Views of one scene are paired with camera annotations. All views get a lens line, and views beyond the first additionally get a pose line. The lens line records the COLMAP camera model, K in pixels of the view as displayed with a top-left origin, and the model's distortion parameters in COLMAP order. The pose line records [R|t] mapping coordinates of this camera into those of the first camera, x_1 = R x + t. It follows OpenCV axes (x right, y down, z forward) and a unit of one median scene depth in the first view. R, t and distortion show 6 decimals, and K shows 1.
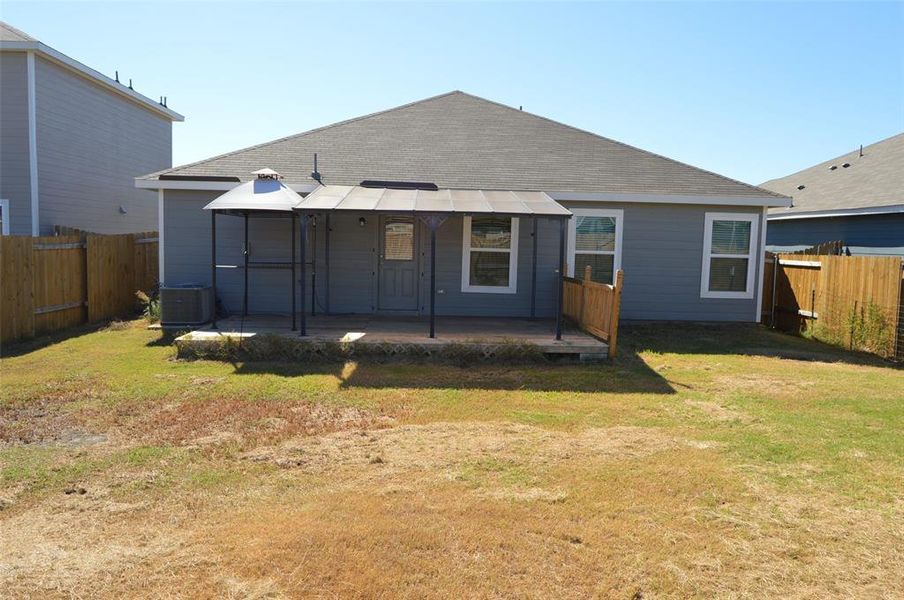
lens RADIAL K [[711.4, 0, 451.6], [0, 711.4, 305.0], [0, 0, 1]] dist [-0.029245, 0.027404]
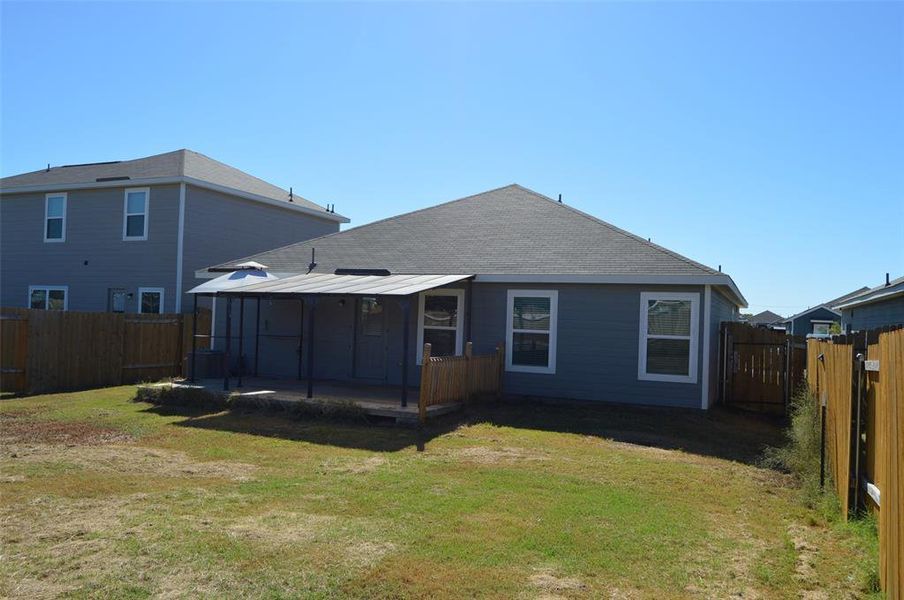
lens RADIAL K [[711.4, 0, 449.7], [0, 711.4, 298.6], [0, 0, 1]] dist [-0.029245, 0.027404]
pose [[0.898904, -0.005777, -0.438107, 0.551526], [-0.052523, 0.991282, -0.120836, 0.010386], [0.434985, 0.131631, 0.890764, 0.017573]]
